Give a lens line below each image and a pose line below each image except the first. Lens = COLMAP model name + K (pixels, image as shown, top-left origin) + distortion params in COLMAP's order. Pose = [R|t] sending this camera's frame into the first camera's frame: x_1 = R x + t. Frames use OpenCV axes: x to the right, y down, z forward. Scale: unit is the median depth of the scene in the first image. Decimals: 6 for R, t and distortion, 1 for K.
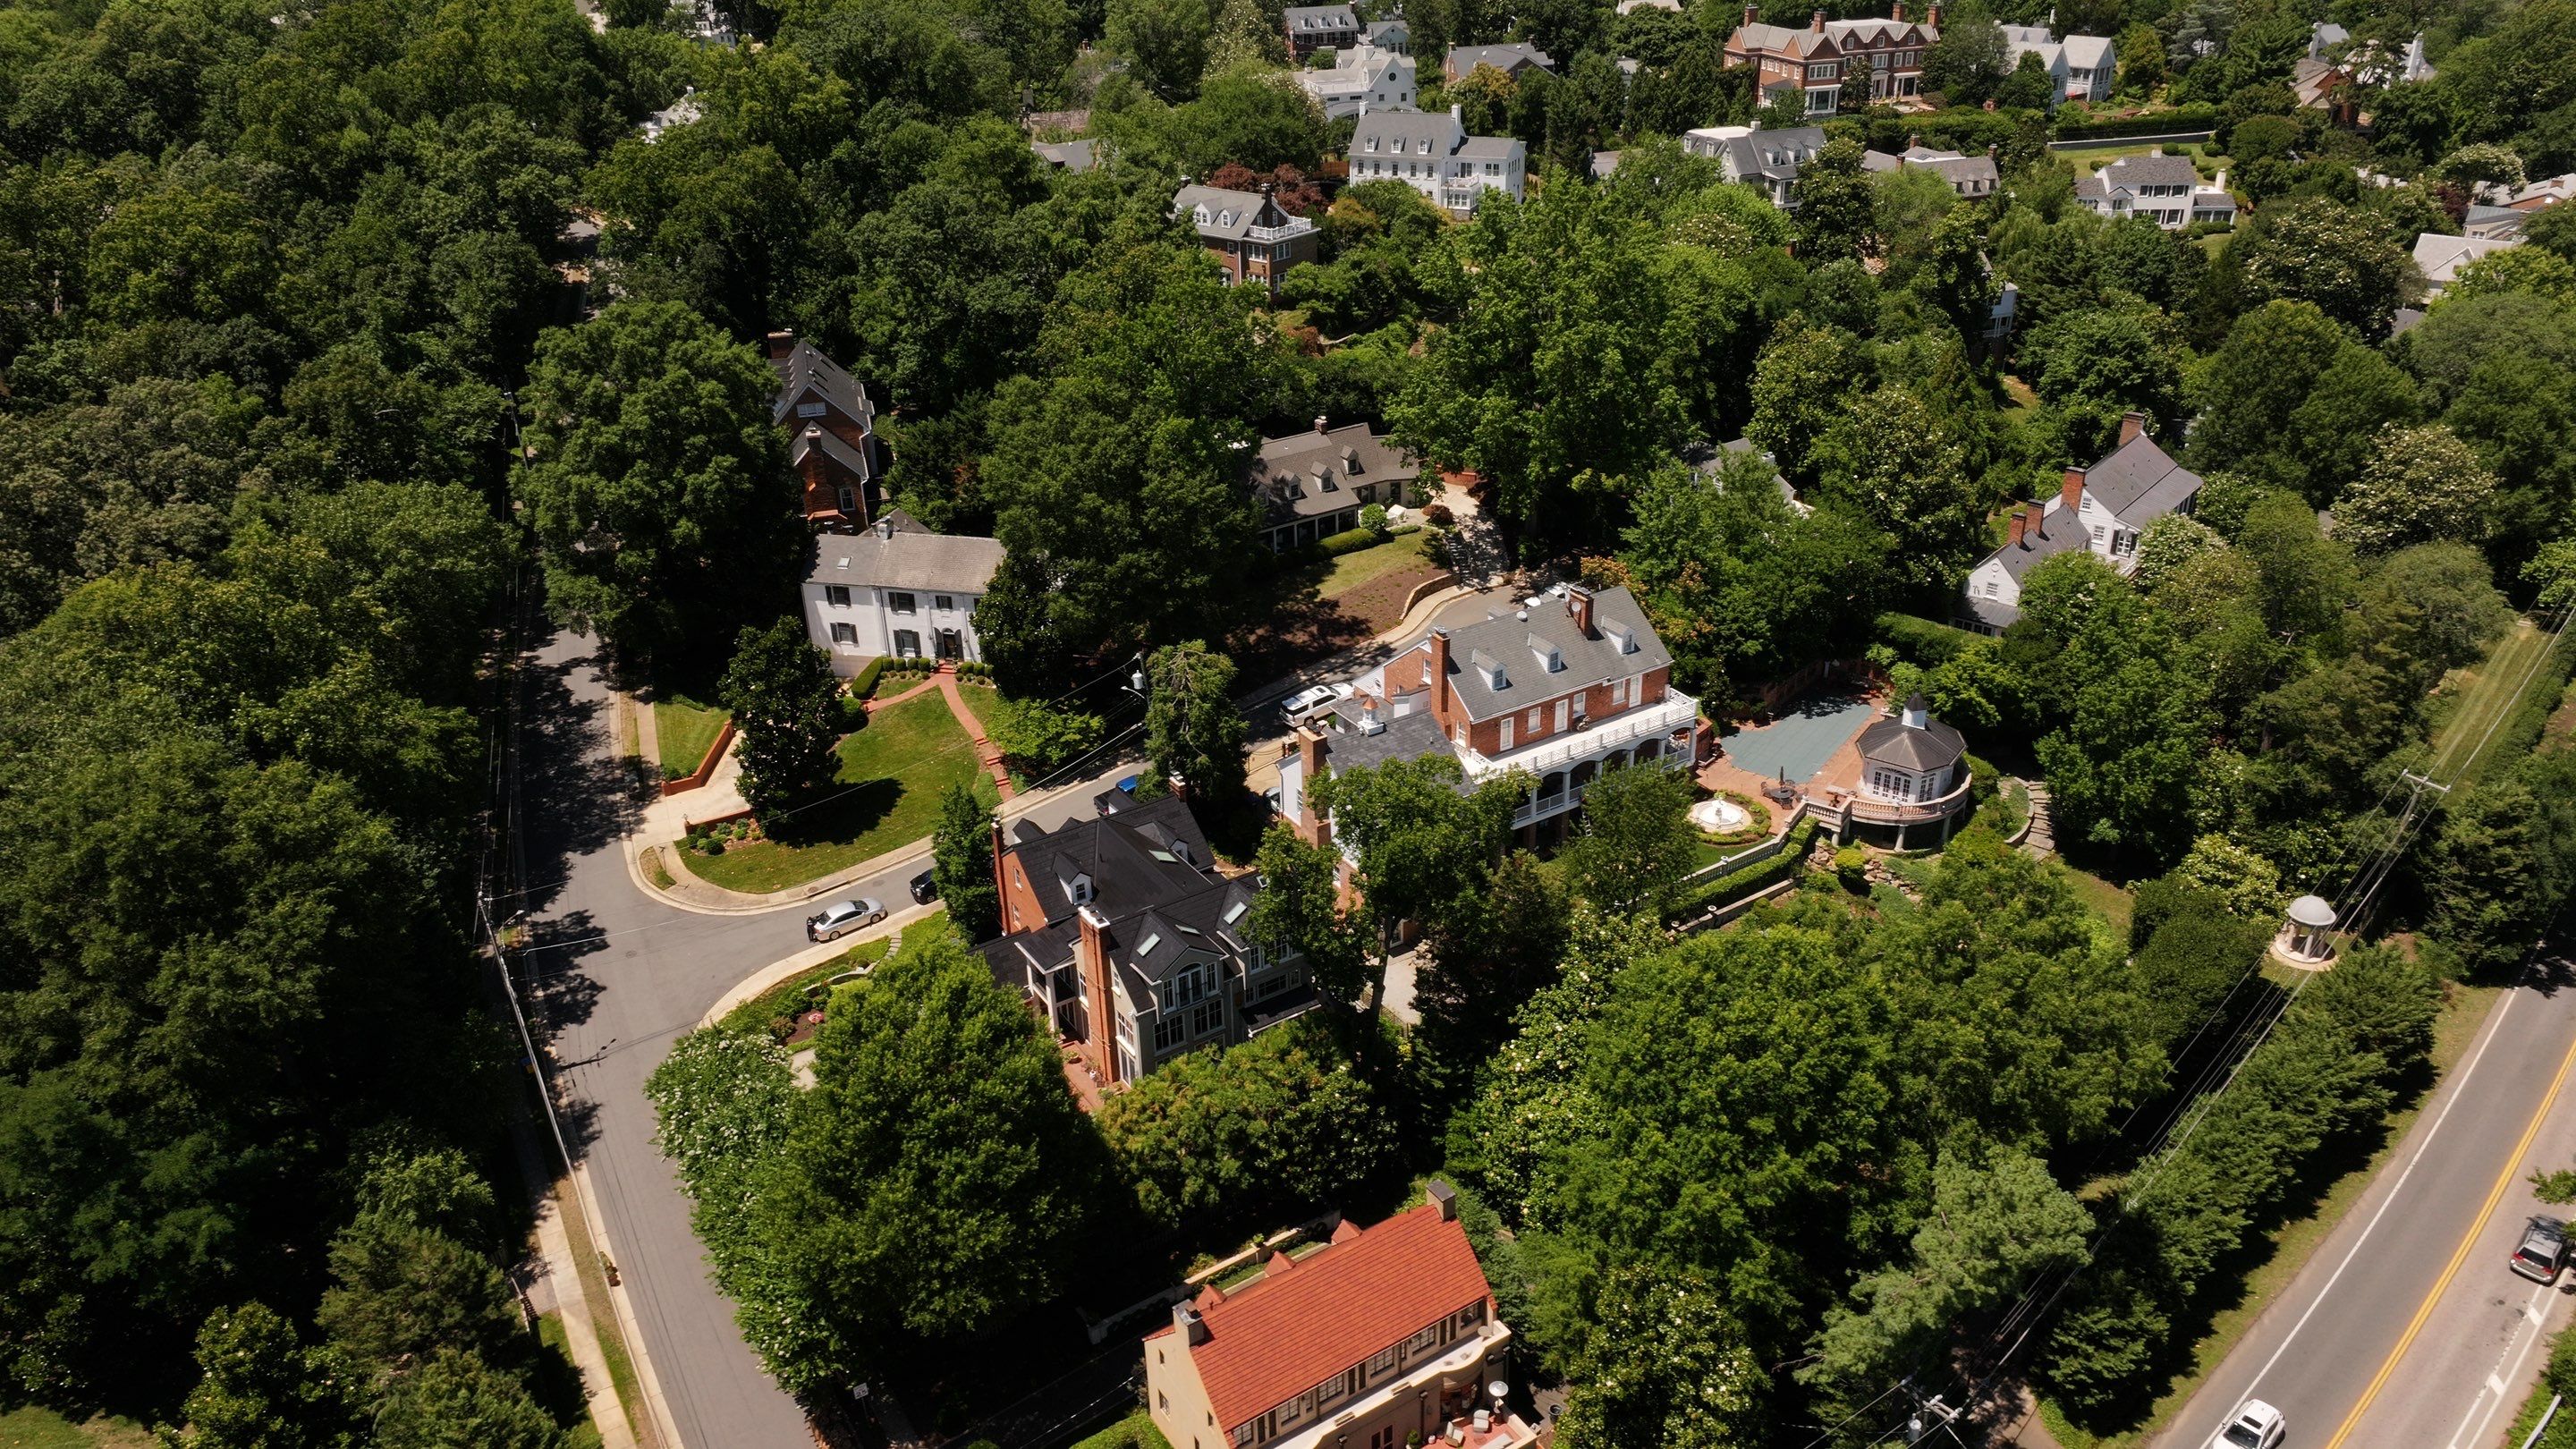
lens RADIAL K [[1819.9, 0, 1285.6], [0, 1819.9, 721.5], [0, 0, 1]] dist [-0.001545, 0.019639]
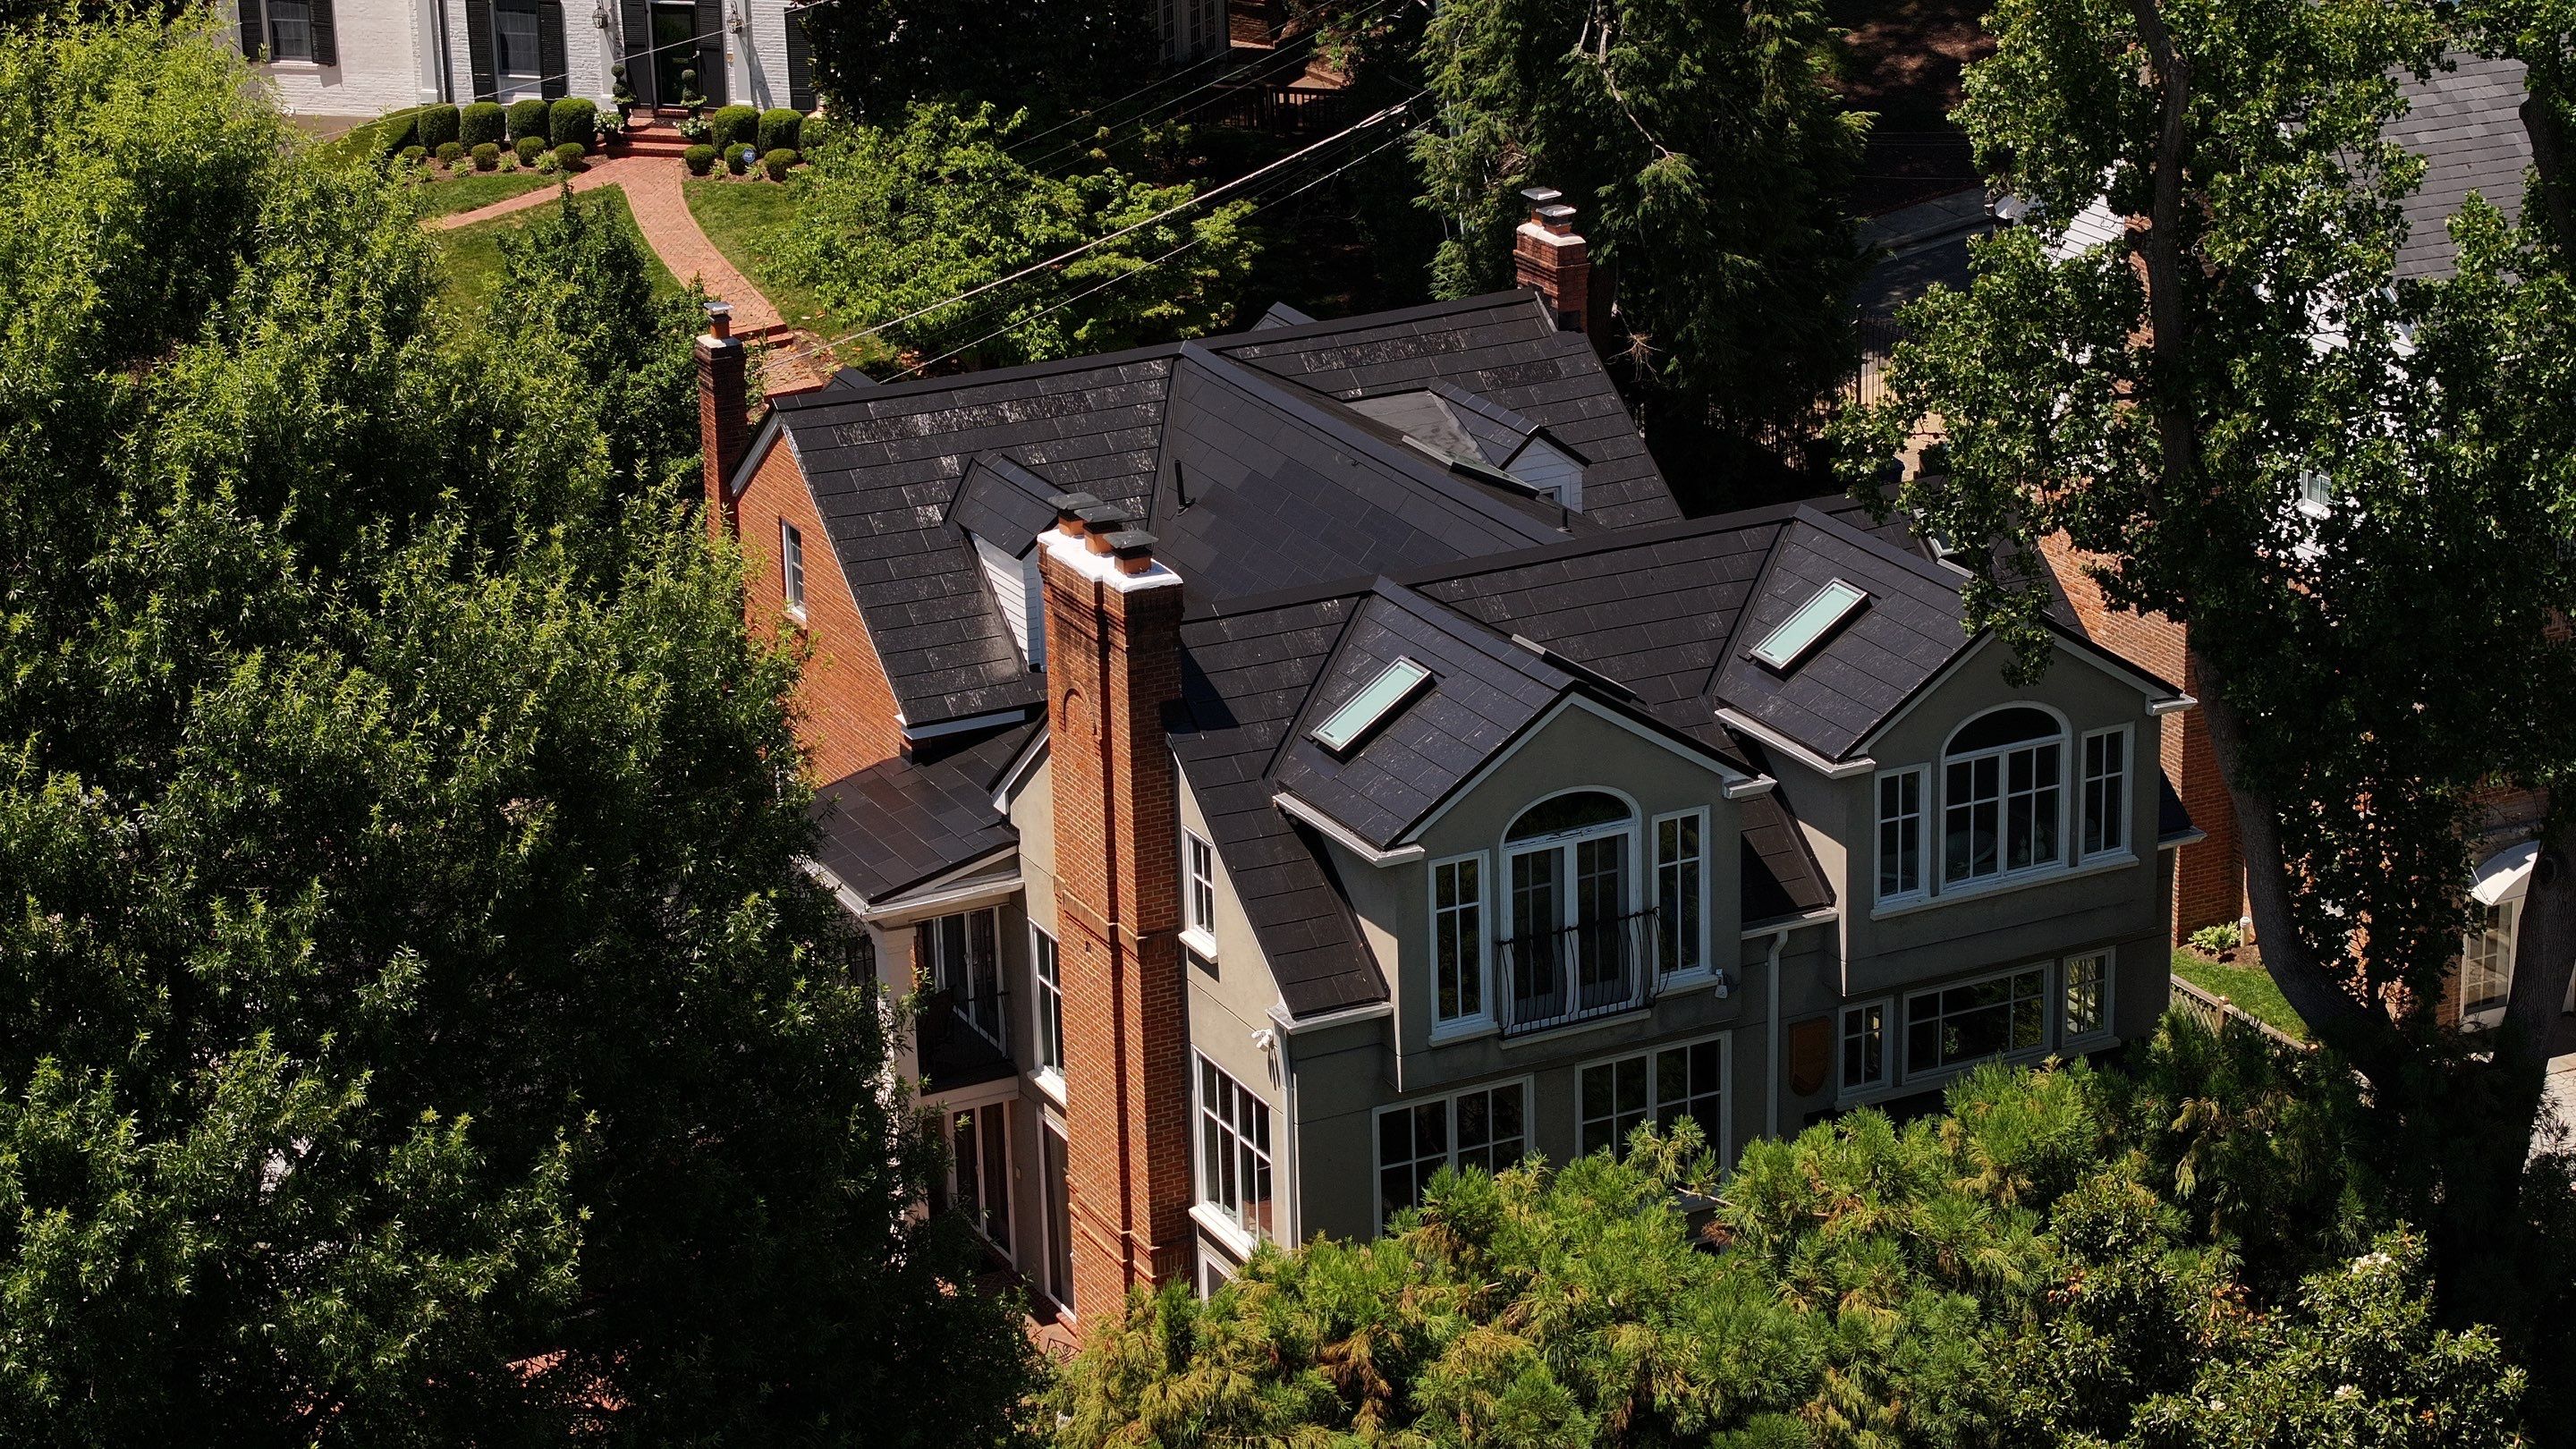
lens RADIAL K [[5225.3, 0, 1288.0], [0, 5225.3, 724.5], [0, 0, 1]] dist [-0.277831, 1.533203]
pose [[0.992648, 0.038011, -0.114912, -0.013706], [-0.053317, 0.989653, -0.133208, 0.147770], [0.108659, 0.138355, 0.984404, 0.321091]]
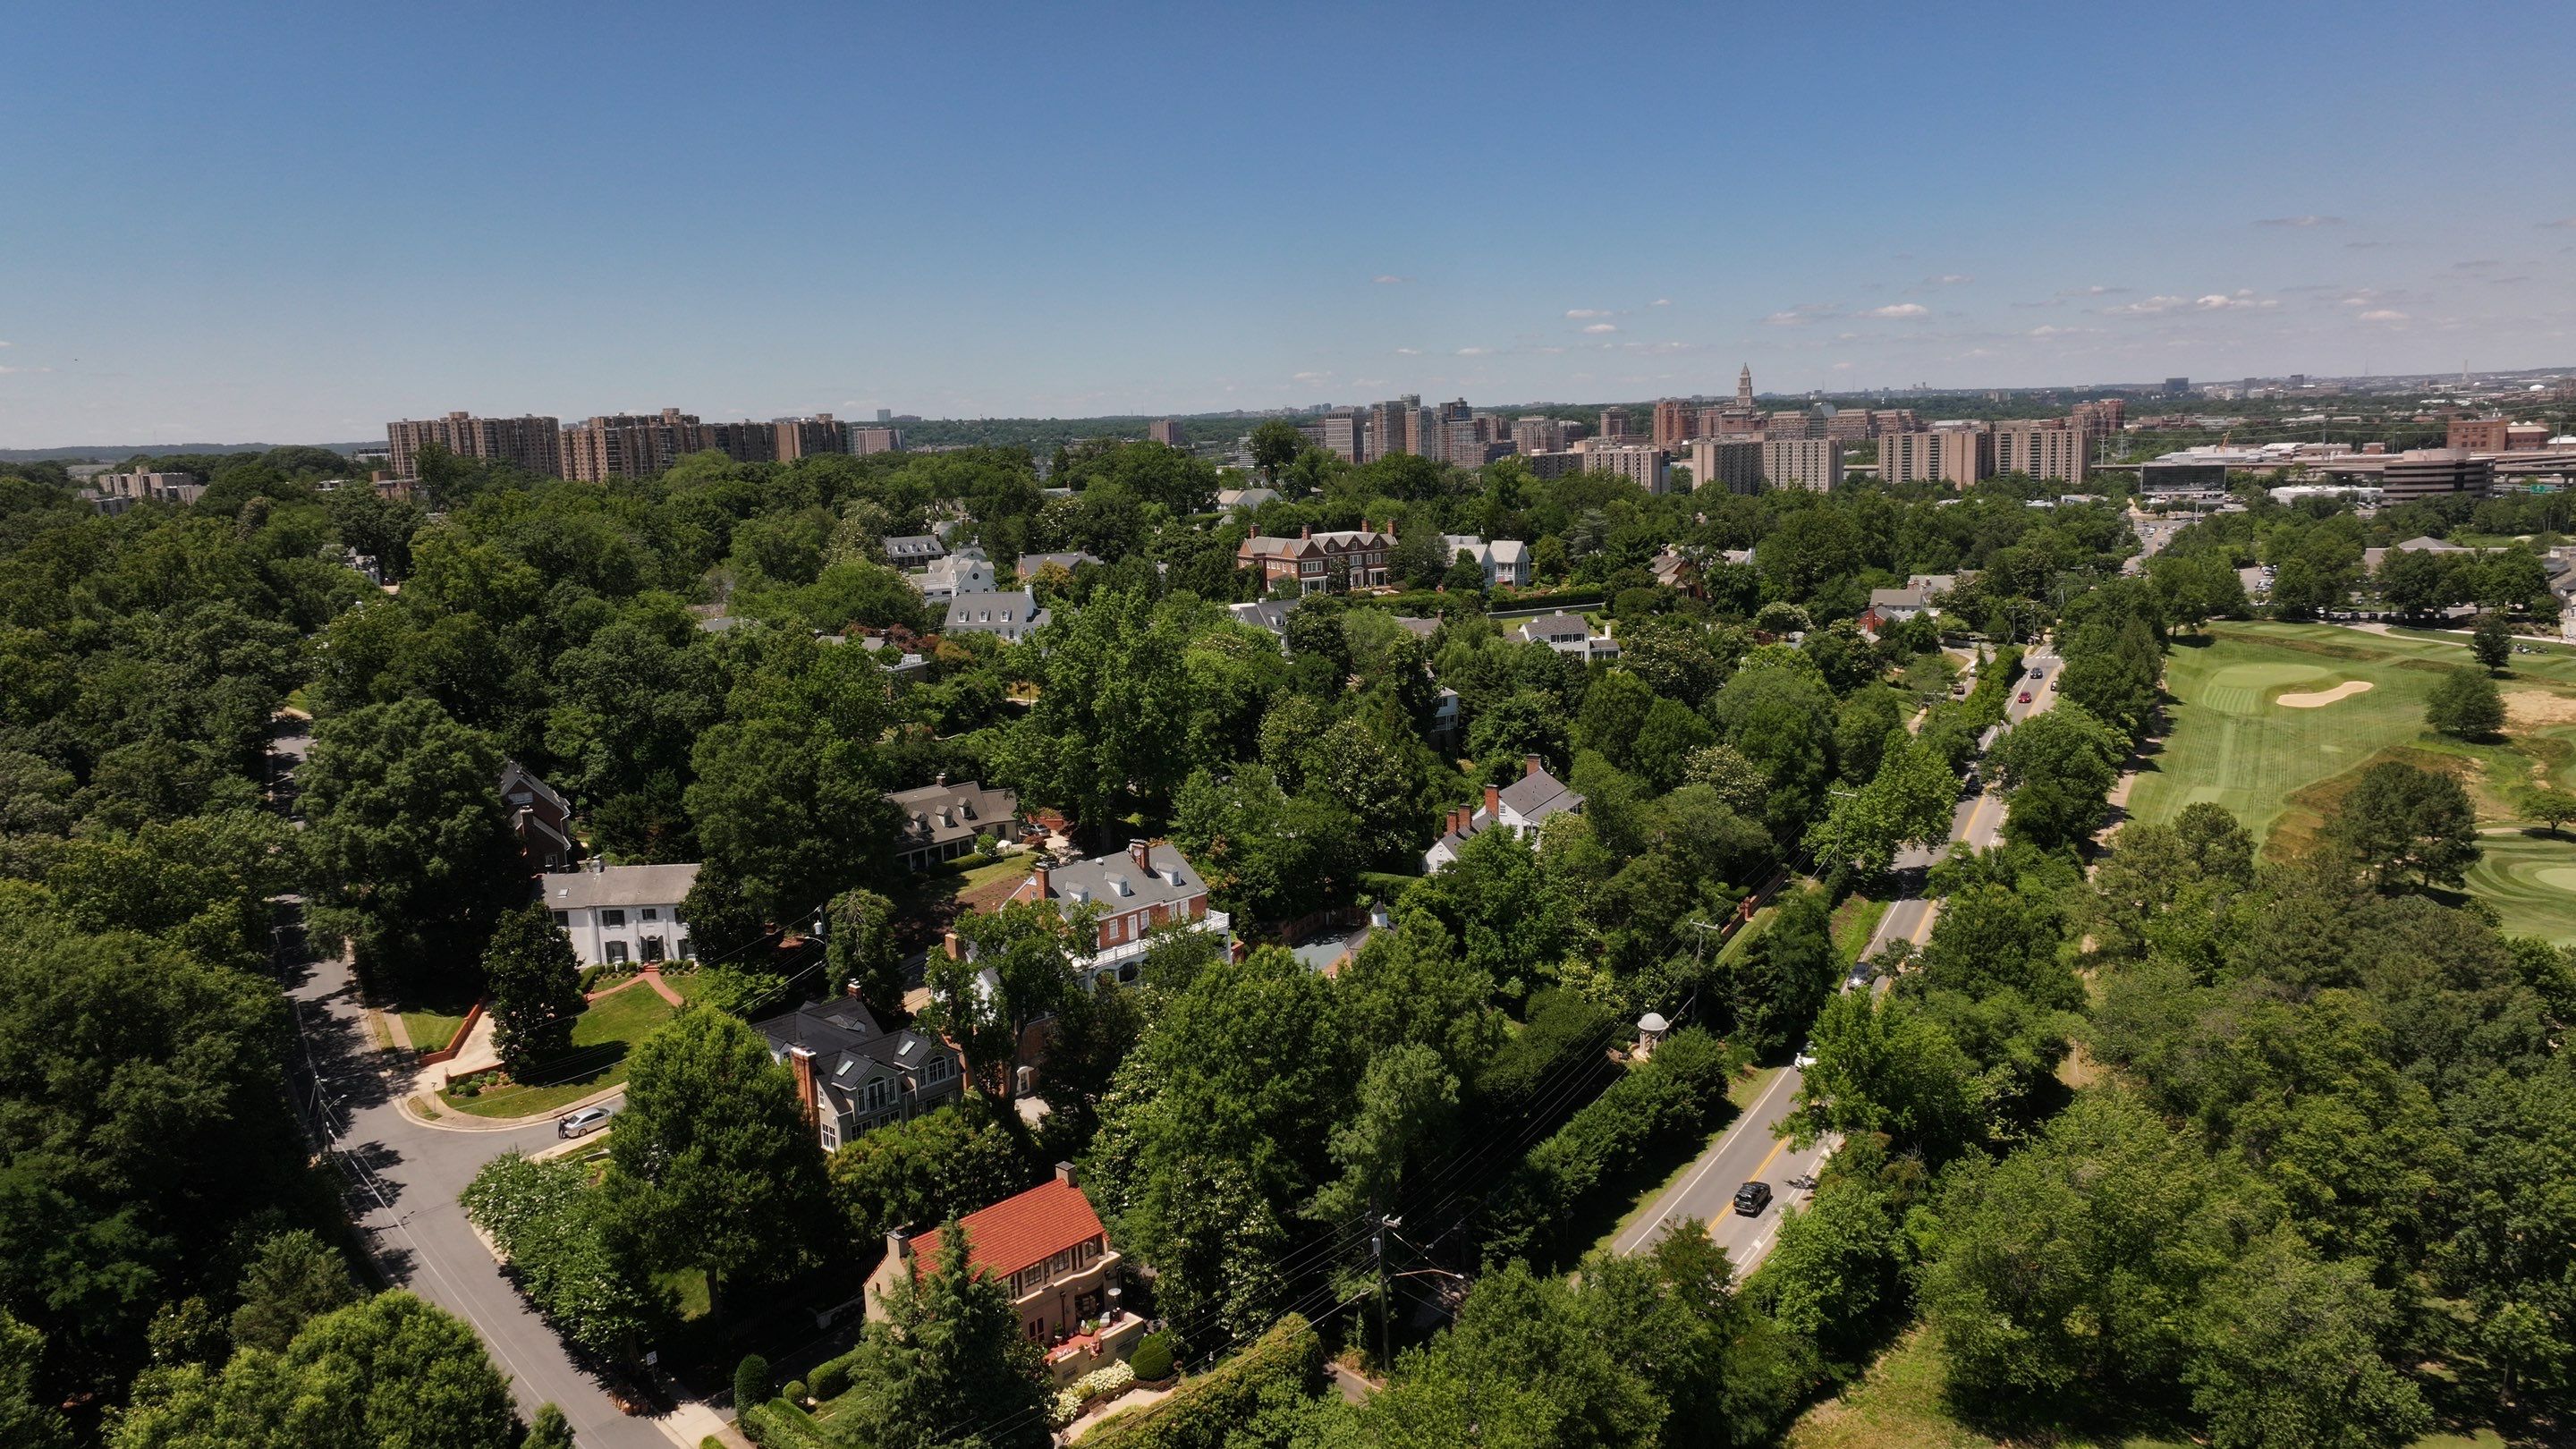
lens RADIAL K [[1819.9, 0, 1285.6], [0, 1819.9, 721.5], [0, 0, 1]] dist [-0.001545, 0.019639]
pose [[0.973444, -0.044390, 0.224581, -0.035317], [0.109205, 0.952248, -0.285129, 0.222582], [-0.201200, 0.302083, 0.931807, -0.323203]]
